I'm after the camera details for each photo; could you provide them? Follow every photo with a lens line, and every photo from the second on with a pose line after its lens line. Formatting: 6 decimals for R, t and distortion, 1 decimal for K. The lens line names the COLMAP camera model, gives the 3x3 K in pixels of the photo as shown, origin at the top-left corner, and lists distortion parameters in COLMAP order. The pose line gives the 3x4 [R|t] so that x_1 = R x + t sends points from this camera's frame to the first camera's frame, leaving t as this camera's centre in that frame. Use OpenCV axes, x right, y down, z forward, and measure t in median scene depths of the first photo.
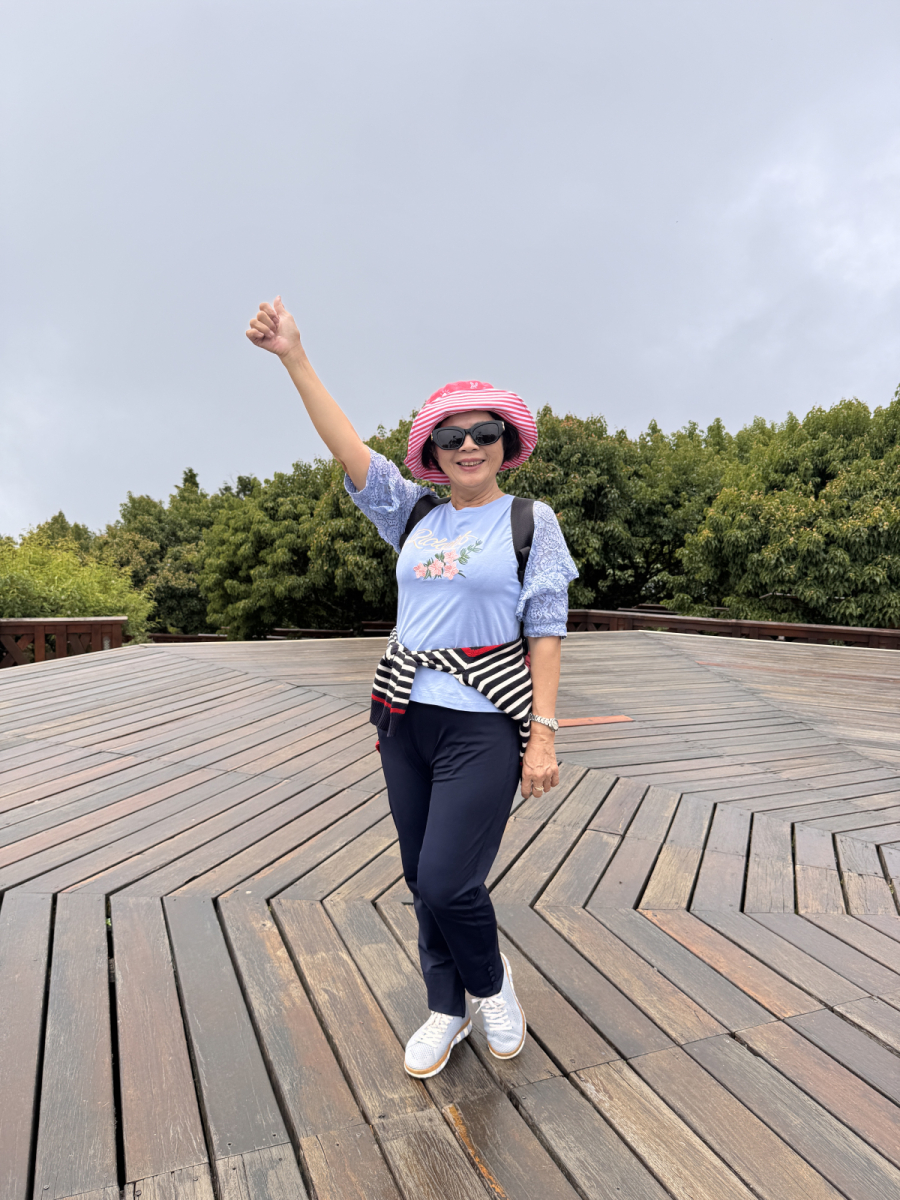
lens RADIAL K [[826.0, 0, 442.4], [0, 826.0, 592.7], [0, 0, 1]] dist [0.037019, -0.035169]
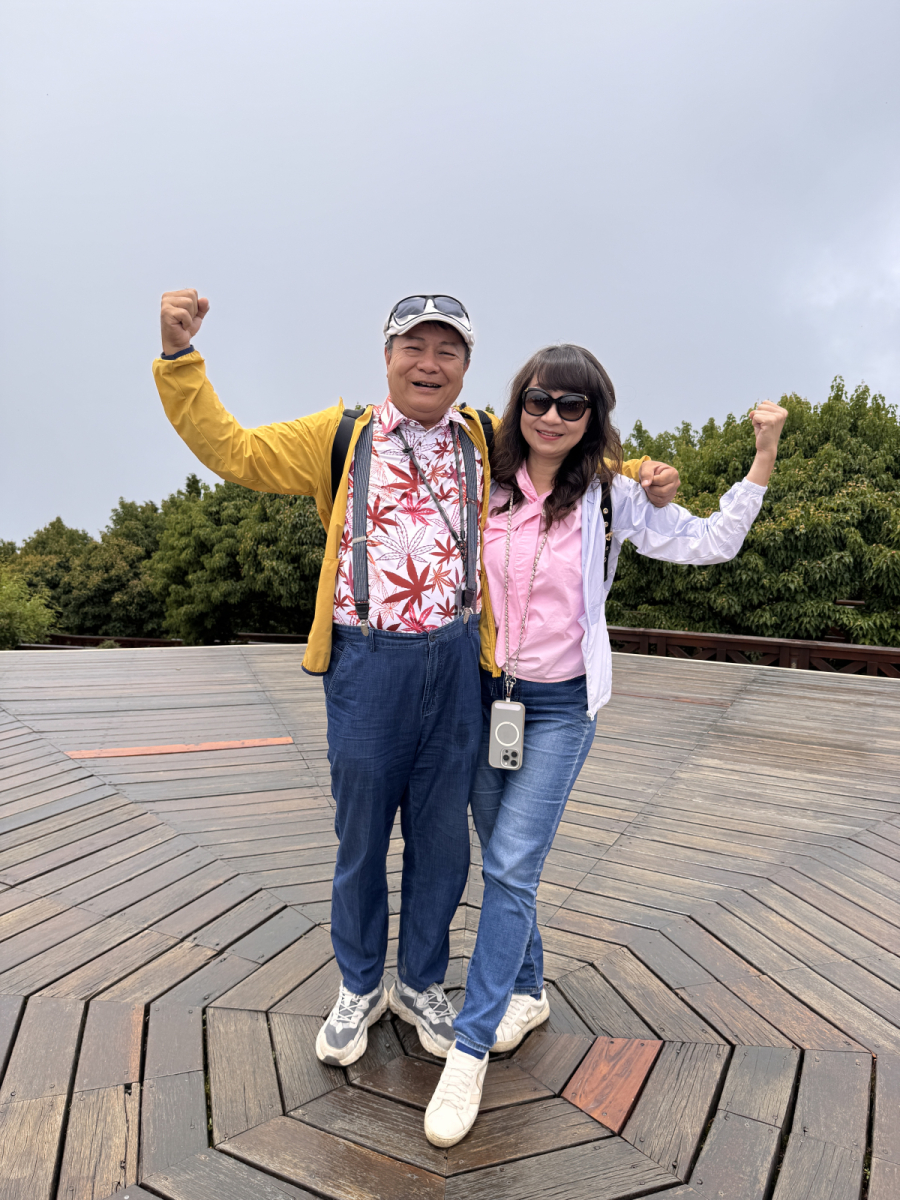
lens RADIAL K [[826.0, 0, 445.8], [0, 826.0, 586.5], [0, 0, 1]] dist [0.037019, -0.035169]
pose [[0.997860, 0.002396, -0.065350, 0.171644], [-0.003273, 0.999906, -0.013304, -0.002071], [0.065312, 0.013490, 0.997774, 0.039602]]
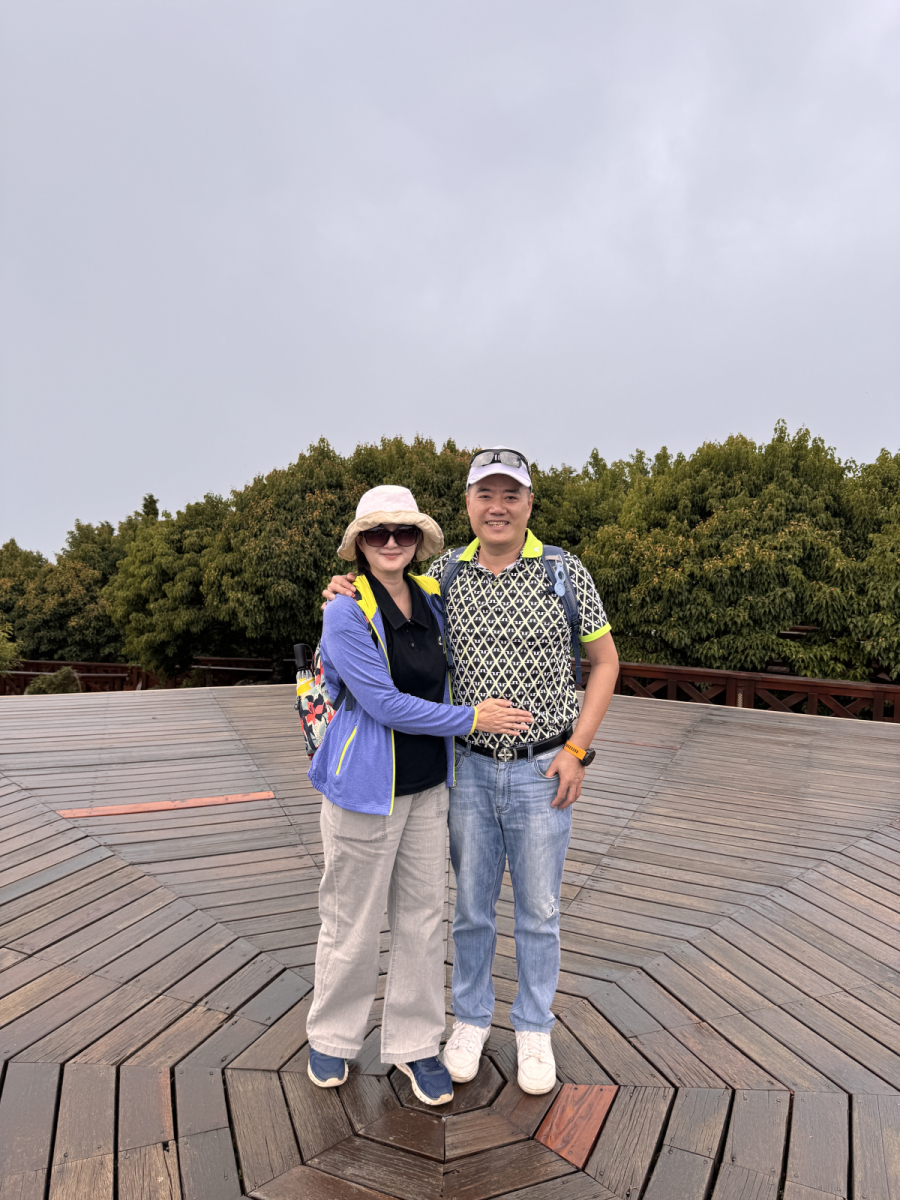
lens RADIAL K [[826.0, 0, 451.6], [0, 826.0, 594.3], [0, 0, 1]] dist [0.037019, -0.035169]
pose [[0.999971, 0.001680, -0.007382, 0.166675], [-0.001833, 0.999783, -0.020737, -0.023054], [0.007345, 0.020750, 0.999758, 0.013297]]
